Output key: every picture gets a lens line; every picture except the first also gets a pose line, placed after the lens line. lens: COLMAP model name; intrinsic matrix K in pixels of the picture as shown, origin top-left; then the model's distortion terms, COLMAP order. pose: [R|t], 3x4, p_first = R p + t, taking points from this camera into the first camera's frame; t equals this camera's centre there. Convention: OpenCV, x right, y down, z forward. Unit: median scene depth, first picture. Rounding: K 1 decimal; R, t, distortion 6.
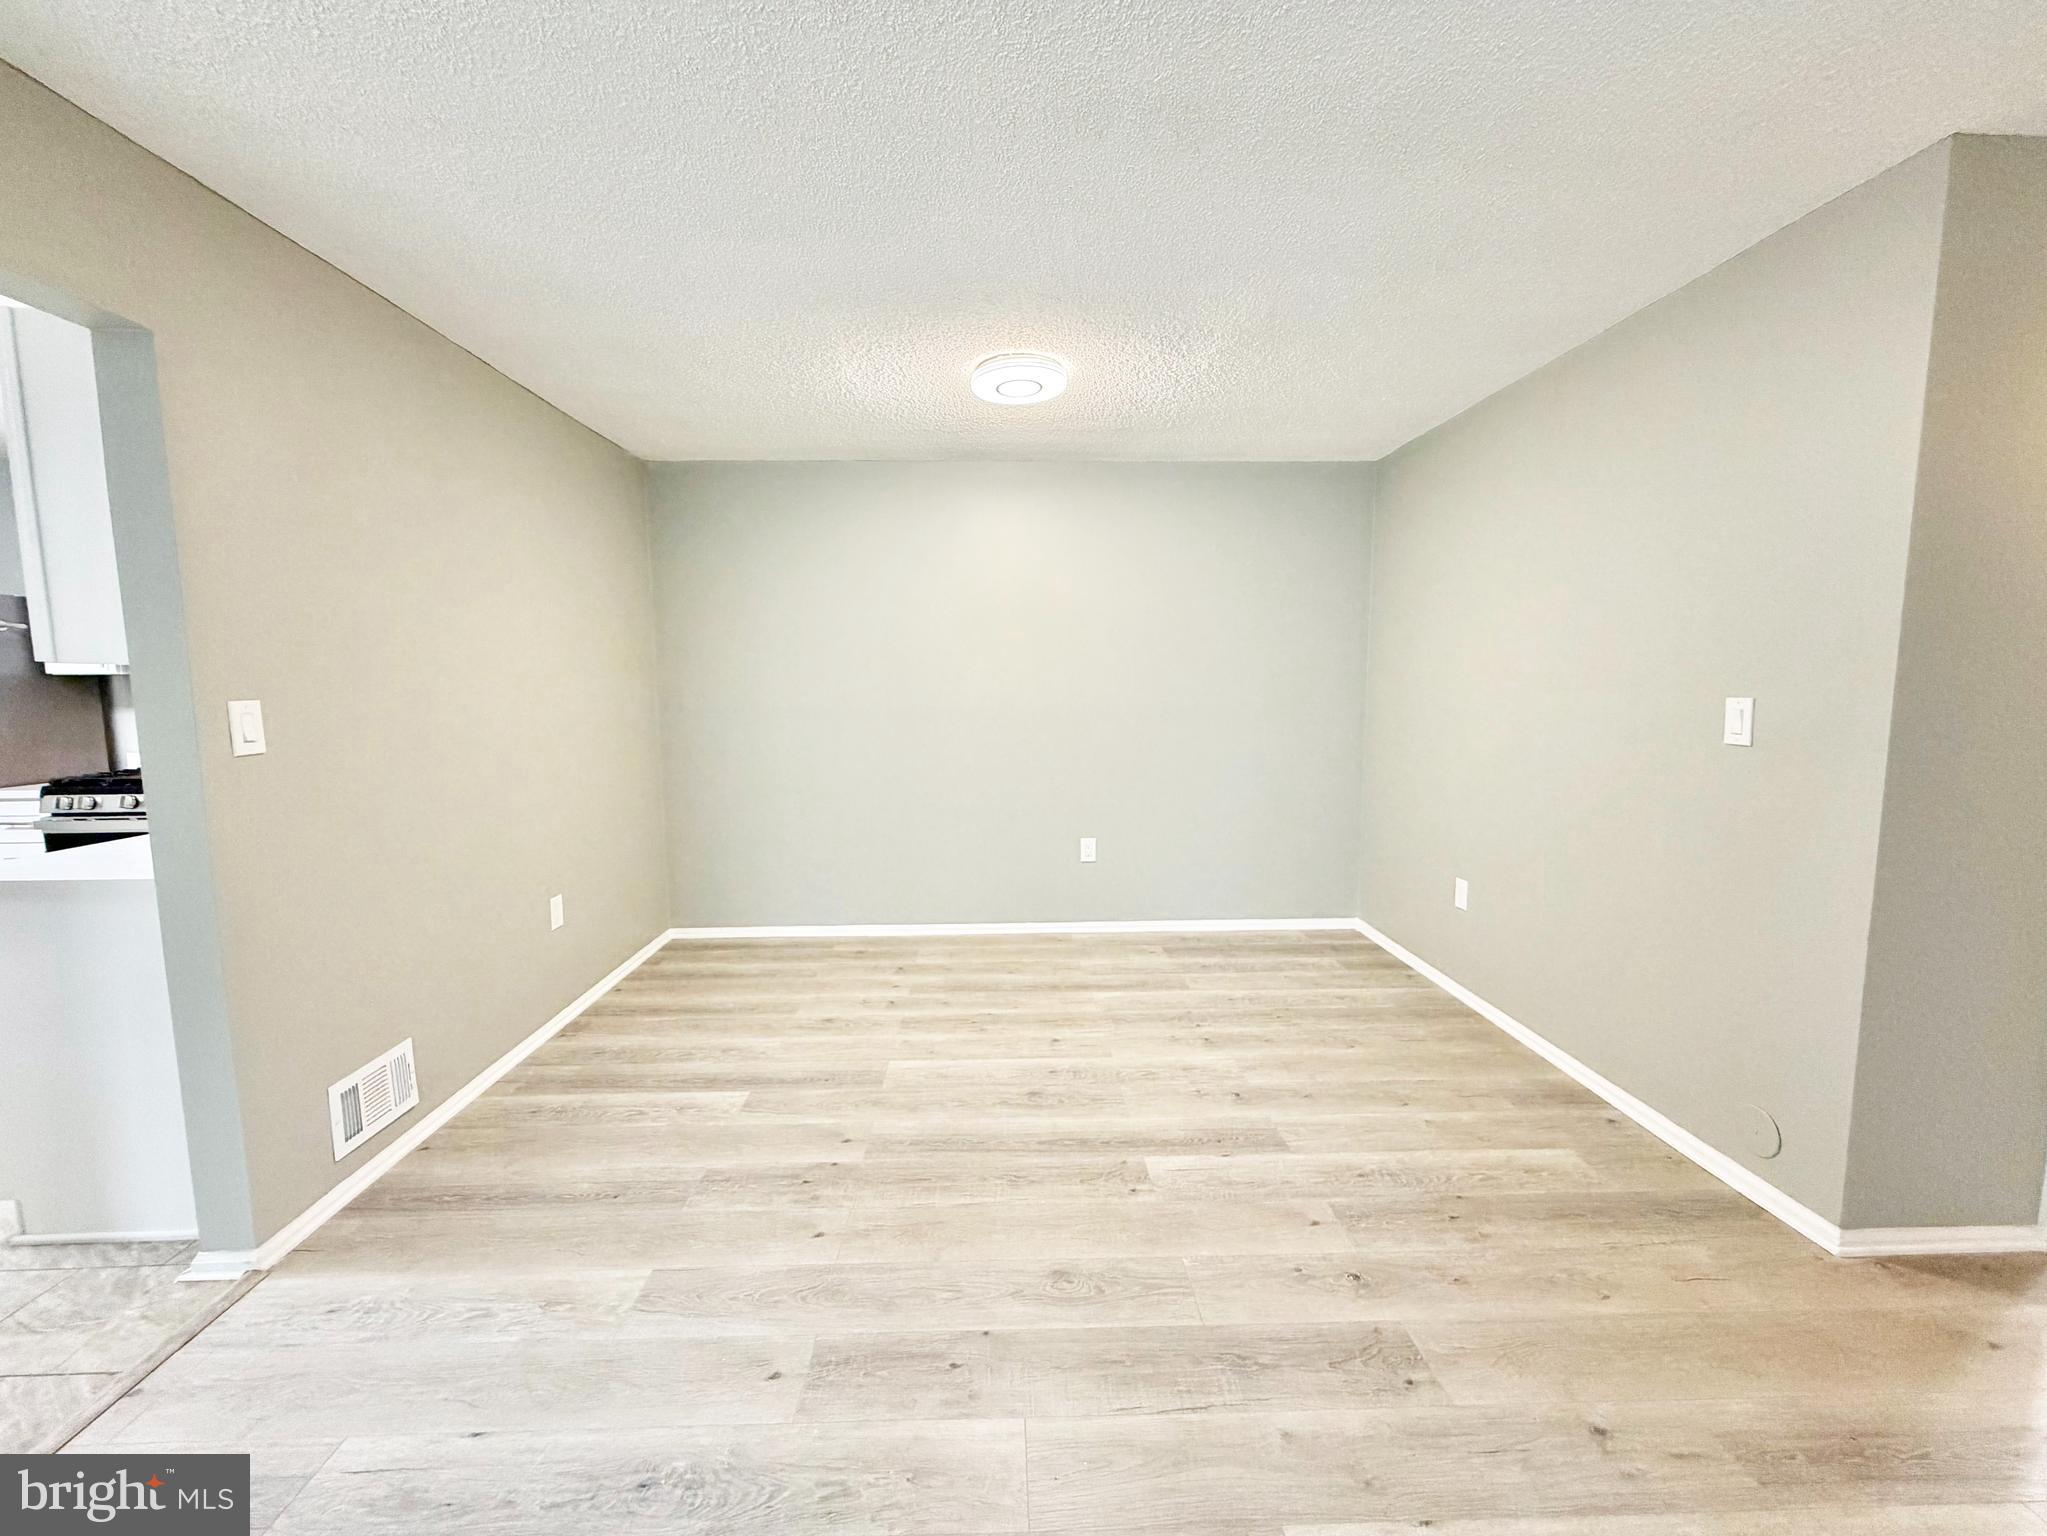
lens RADIAL K [[853.5, 0, 1017.5], [0, 853.5, 760.9], [0, 0, 1]] dist [0.001402, 0.000300]
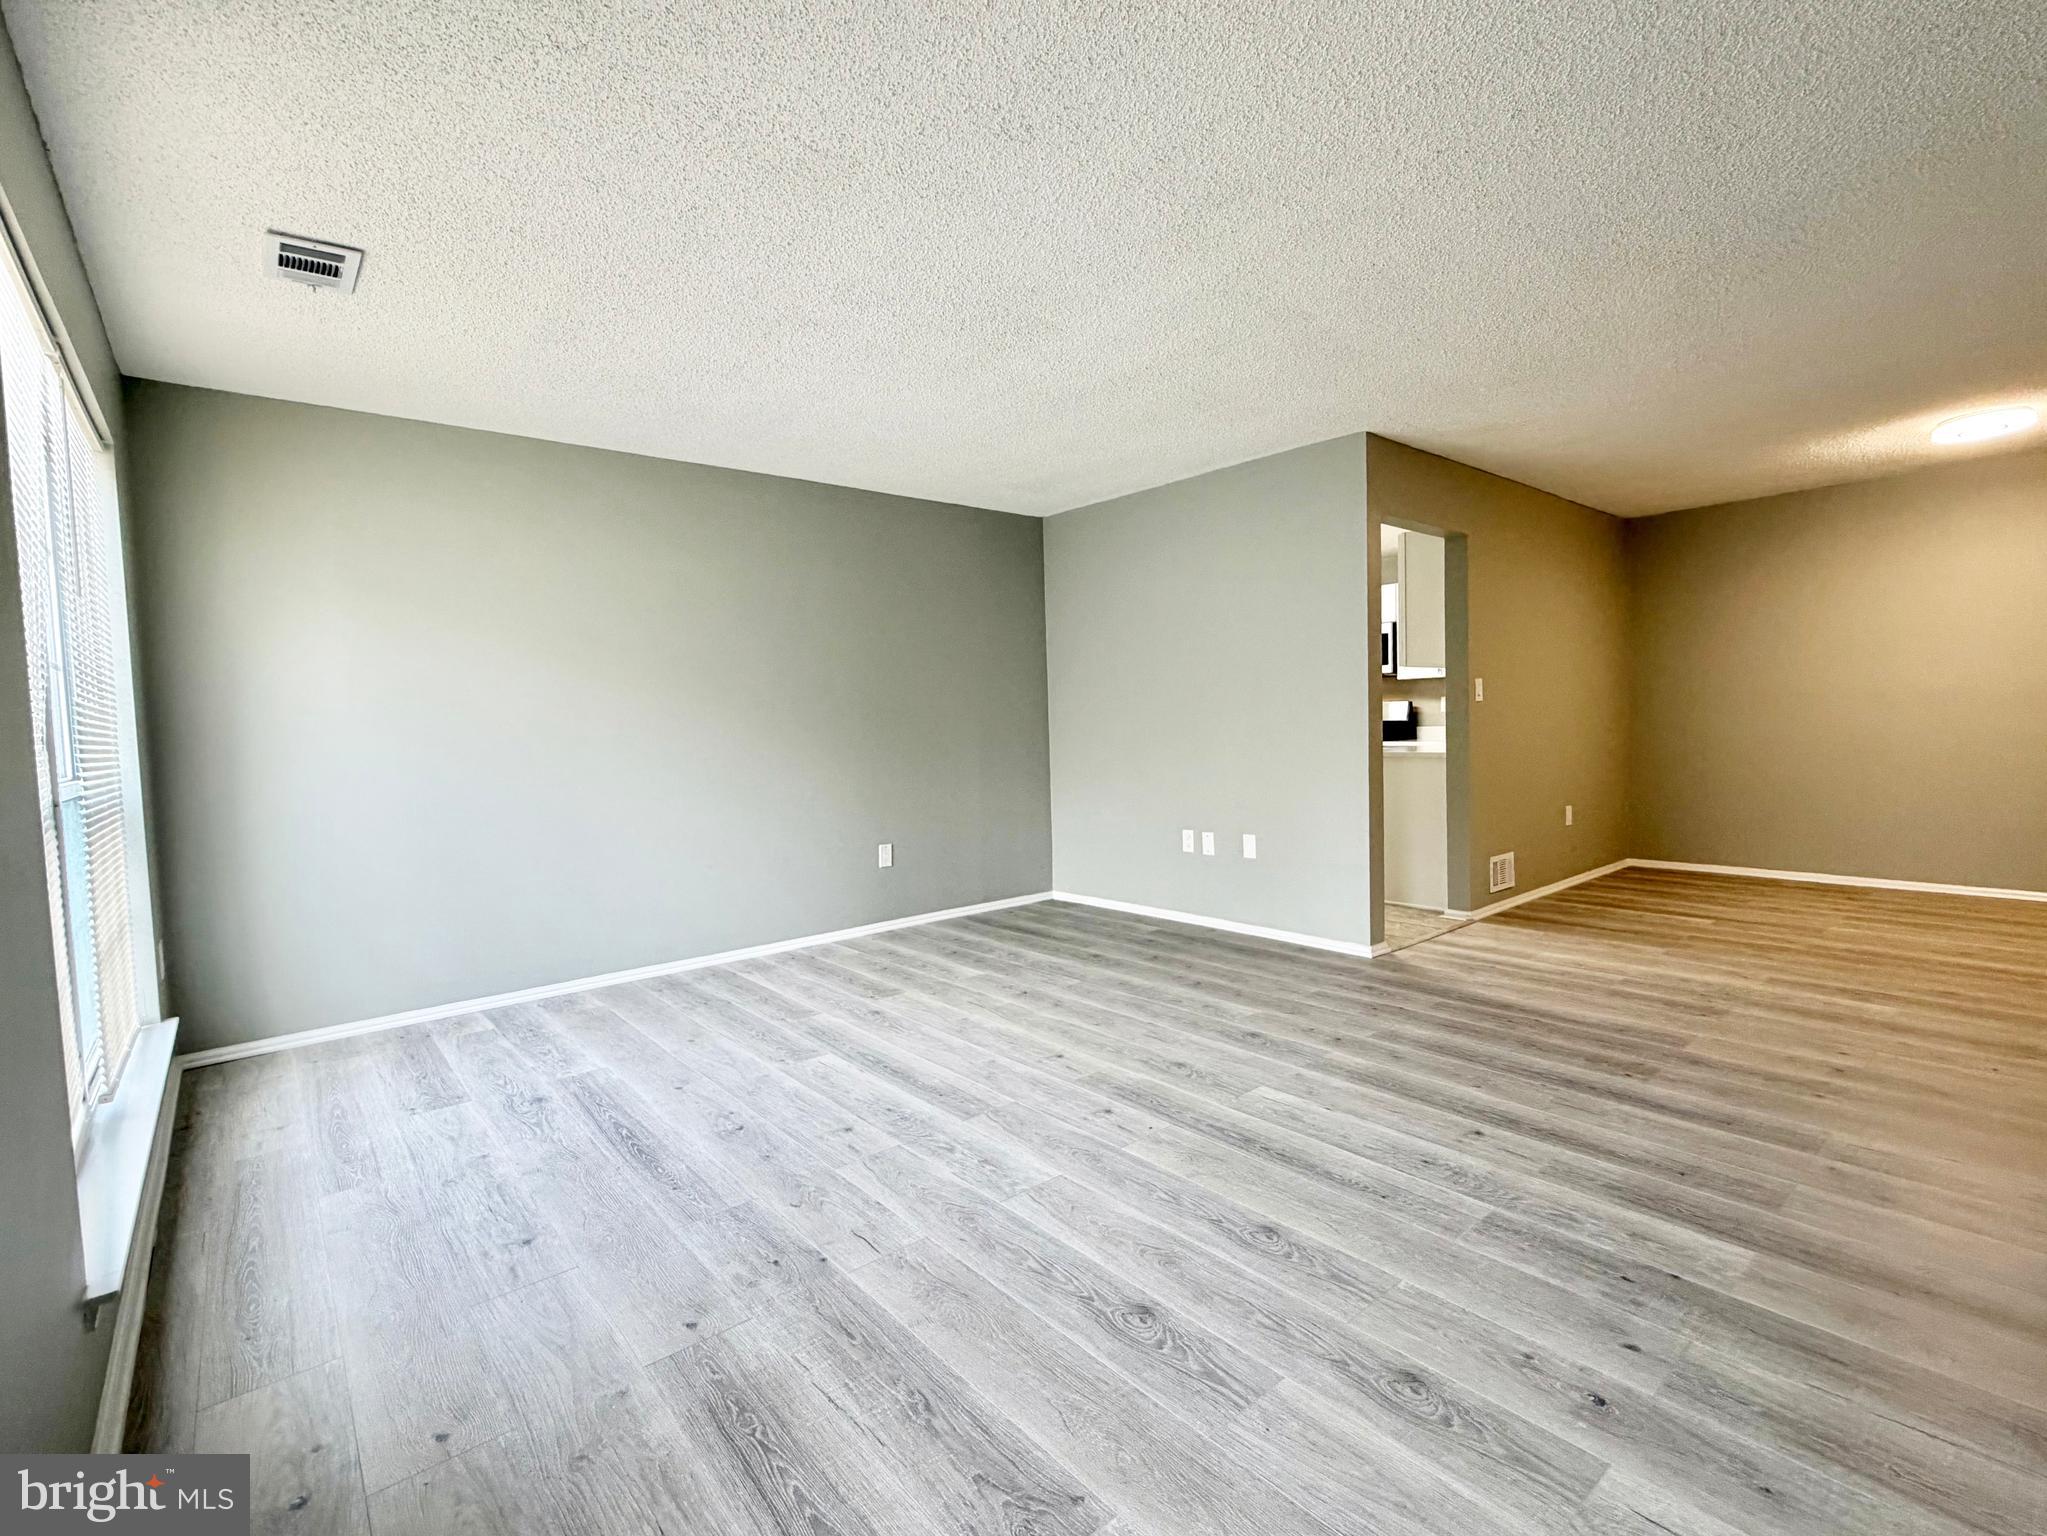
lens RADIAL K [[909.4, 0, 1001.6], [0, 909.4, 807.5], [0, 0, 1]] dist [-0.006497, 0.000020]
pose [[0.604739, 0.066433, -0.793648, 0.239252], [-0.052391, 0.997675, 0.043592, 0.181315], [0.794698, 0.015218, 0.606814, -1.206107]]
